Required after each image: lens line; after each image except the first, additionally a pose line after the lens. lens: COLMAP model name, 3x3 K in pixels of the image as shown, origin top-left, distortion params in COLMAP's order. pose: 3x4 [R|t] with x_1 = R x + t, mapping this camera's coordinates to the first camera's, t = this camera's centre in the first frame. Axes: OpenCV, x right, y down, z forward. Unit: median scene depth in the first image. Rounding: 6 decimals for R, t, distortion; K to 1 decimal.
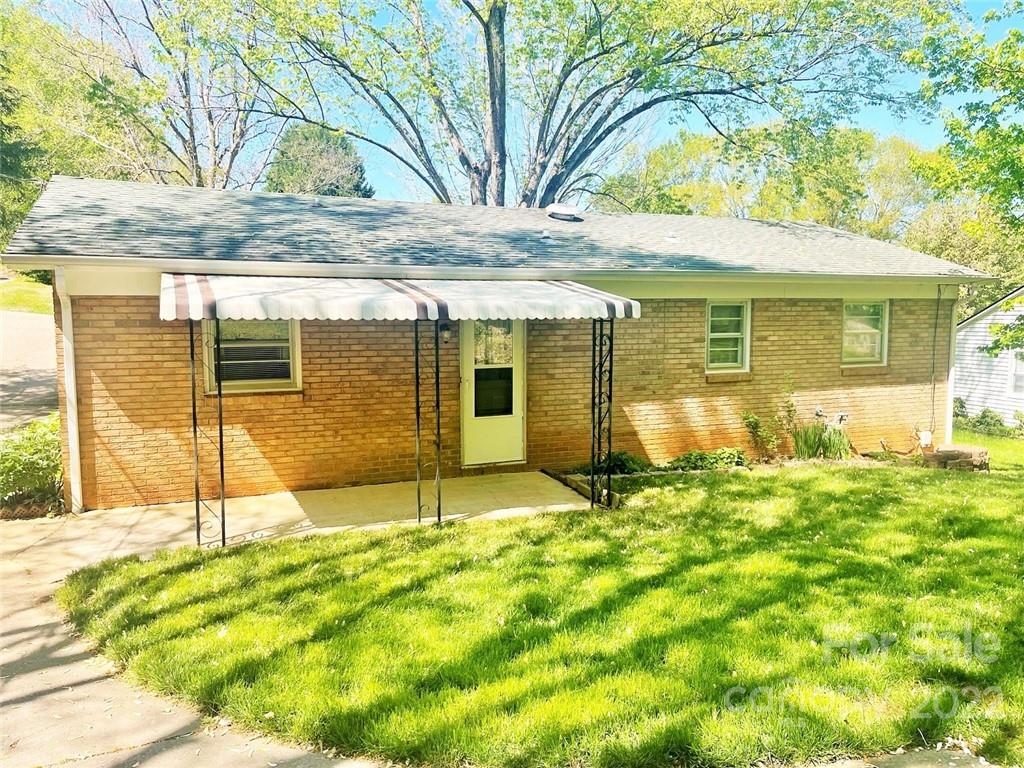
lens RADIAL K [[770.4, 0, 515.3], [0, 770.4, 384.6], [0, 0, 1]] dist [0.037092, -0.011096]
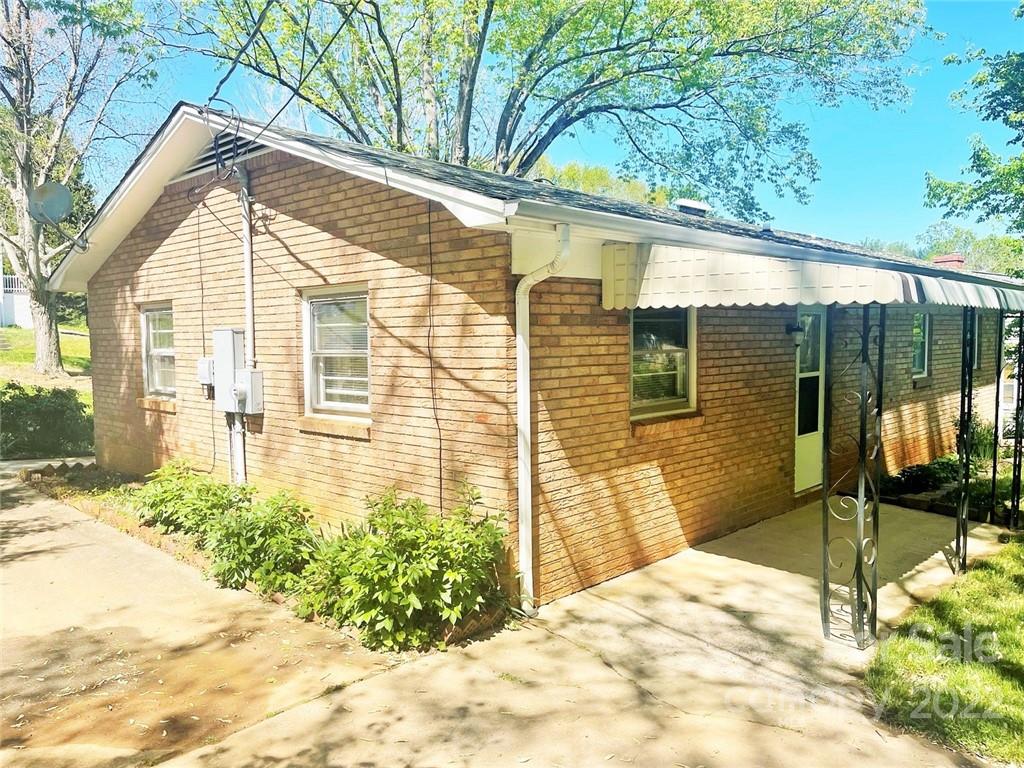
lens RADIAL K [[770.4, 0, 511.2], [0, 770.4, 385.3], [0, 0, 1]] dist [0.037092, -0.011096]
pose [[0.931406, -0.031332, 0.362632, -0.718480], [0.041361, 0.998946, -0.019923, -0.010089], [-0.361625, 0.033555, 0.931719, 0.365362]]
